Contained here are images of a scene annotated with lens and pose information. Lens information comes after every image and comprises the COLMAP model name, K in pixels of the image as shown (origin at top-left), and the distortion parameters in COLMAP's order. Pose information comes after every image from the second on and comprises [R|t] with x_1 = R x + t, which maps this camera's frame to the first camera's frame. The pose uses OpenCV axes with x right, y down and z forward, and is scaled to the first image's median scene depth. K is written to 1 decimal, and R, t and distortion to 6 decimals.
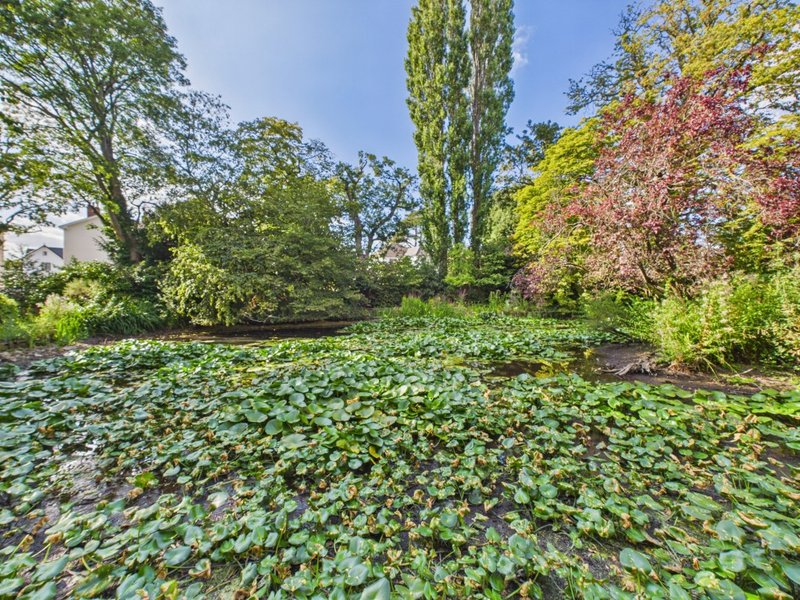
lens RADIAL K [[318.5, 0, 410.7], [0, 318.5, 316.6], [0, 0, 1]] dist [0.000319, 0.000545]
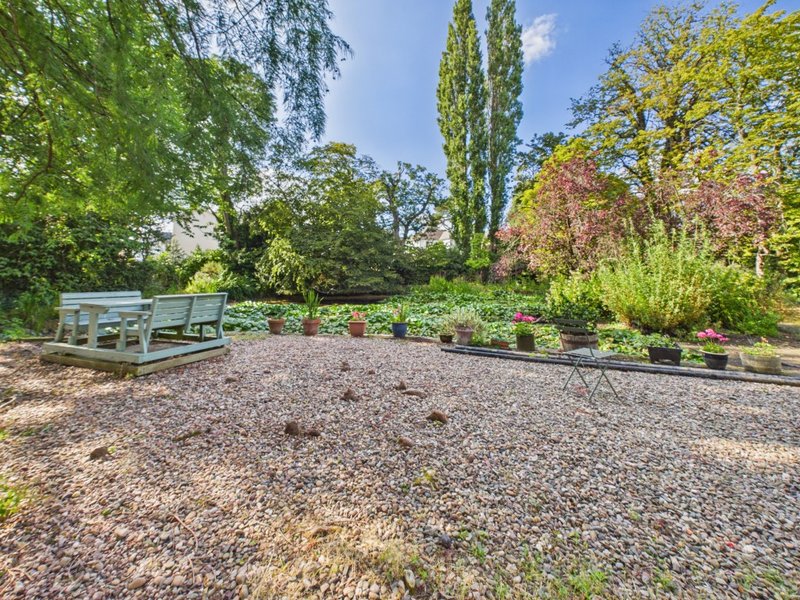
lens RADIAL K [[318.5, 0, 402.3], [0, 318.5, 297.9], [0, 0, 1]] dist [0.000319, 0.000545]
pose [[0.988116, 0.024771, -0.151703, 0.062320], [-0.023479, 0.999671, 0.010302, 0.012786], [0.151909, -0.006618, 0.988372, -0.271301]]
